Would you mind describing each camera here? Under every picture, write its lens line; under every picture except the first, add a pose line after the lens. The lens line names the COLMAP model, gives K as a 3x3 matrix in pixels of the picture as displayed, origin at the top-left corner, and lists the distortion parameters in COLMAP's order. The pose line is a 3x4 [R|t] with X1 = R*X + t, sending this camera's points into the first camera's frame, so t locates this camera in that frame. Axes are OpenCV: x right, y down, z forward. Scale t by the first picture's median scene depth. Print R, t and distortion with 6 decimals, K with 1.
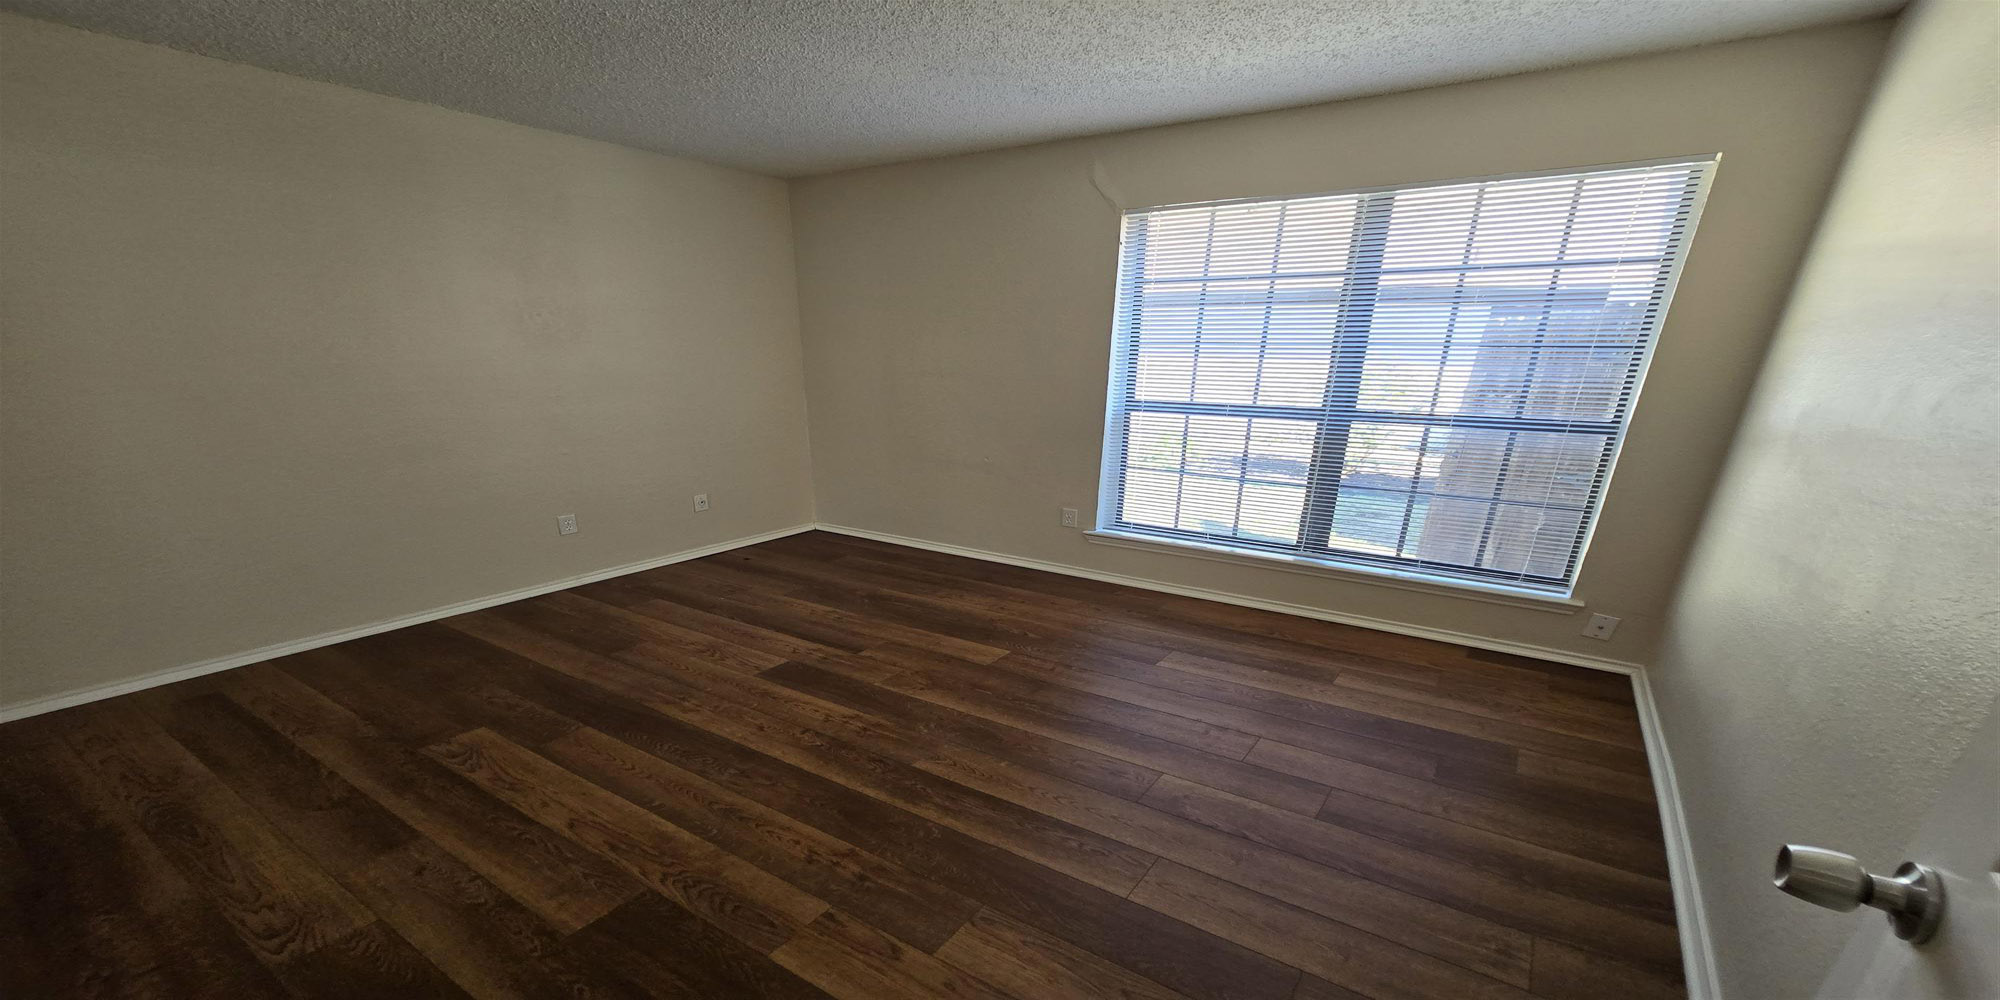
lens RADIAL K [[828.1, 0, 986.1], [0, 828.1, 472.0], [0, 0, 1]] dist [0.000070, -0.000079]
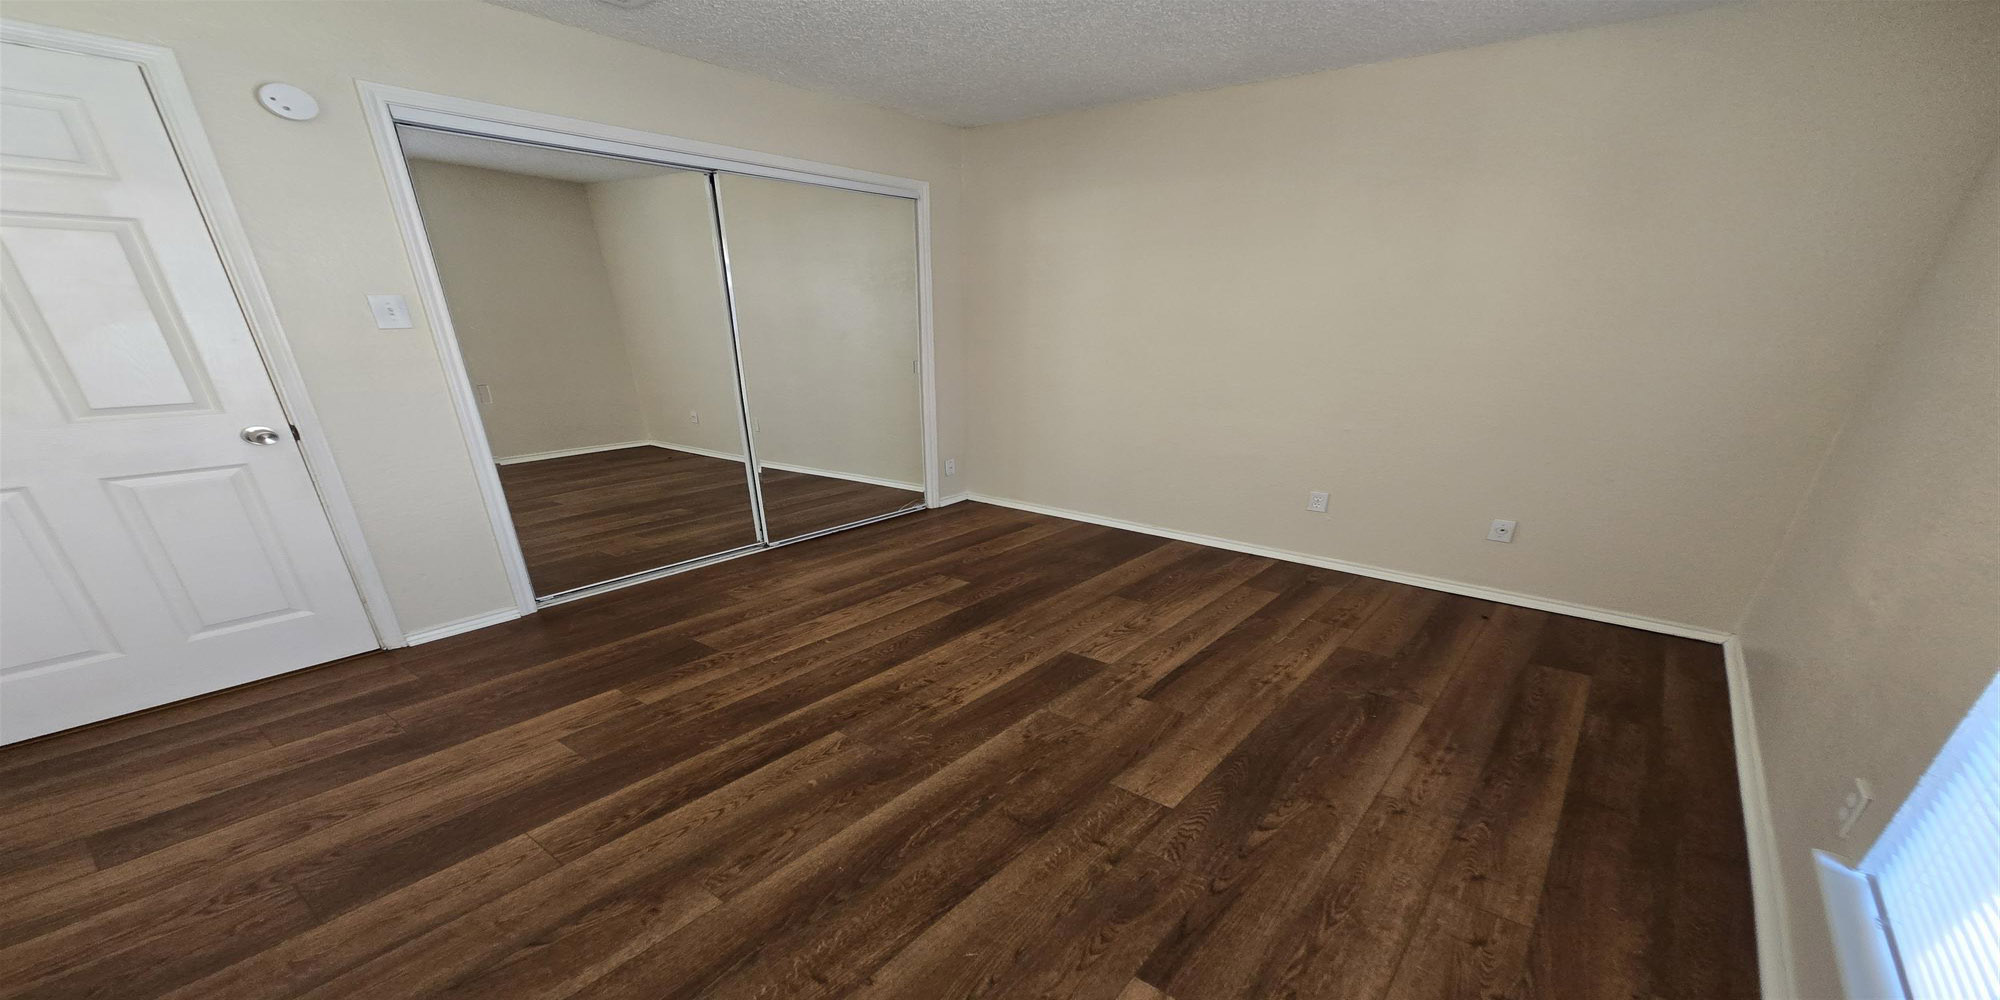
lens RADIAL K [[828.1, 0, 986.1], [0, 828.1, 472.0], [0, 0, 1]] dist [0.000070, -0.000079]
pose [[-0.044380, 0.190558, -0.980672, 0.709324], [-0.167817, 0.966268, 0.195354, -0.145784], [0.984819, 0.173243, -0.010904, 0.991701]]
